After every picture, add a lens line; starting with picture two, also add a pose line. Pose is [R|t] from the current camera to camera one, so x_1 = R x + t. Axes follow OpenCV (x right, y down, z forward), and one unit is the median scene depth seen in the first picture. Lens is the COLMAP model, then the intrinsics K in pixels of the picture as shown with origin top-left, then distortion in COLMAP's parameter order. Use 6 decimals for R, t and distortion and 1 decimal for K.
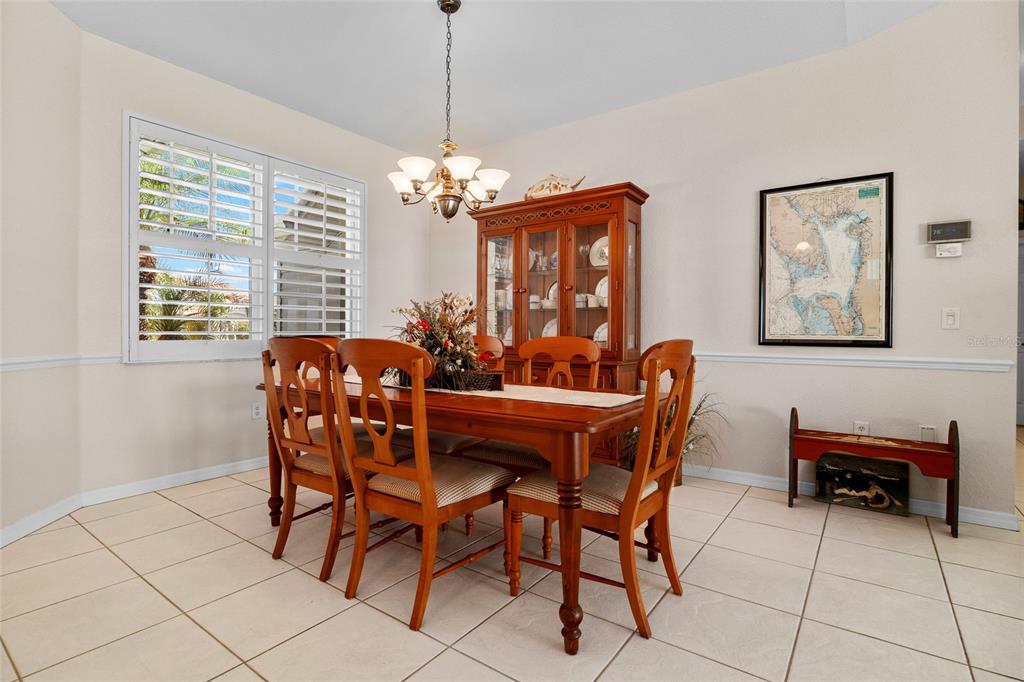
lens RADIAL K [[486.4, 0, 511.1], [0, 486.4, 338.4], [0, 0, 1]] dist [-0.002821, 0.000271]
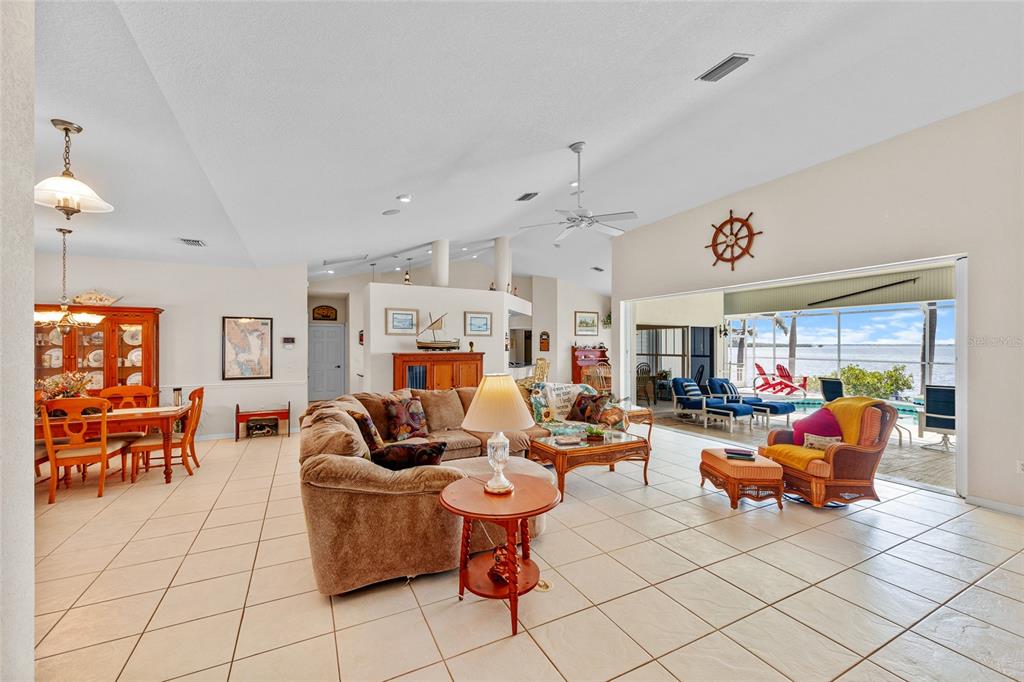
lens RADIAL K [[411.7, 0, 507.0], [0, 411.7, 344.2], [0, 0, 1]] dist [-0.000517, -0.000171]
pose [[0.451921, -0.000587, 0.892058, -0.756906], [0.009491, 0.999946, -0.004150, -0.160859], [-0.892008, 0.010342, 0.451902, -1.331687]]
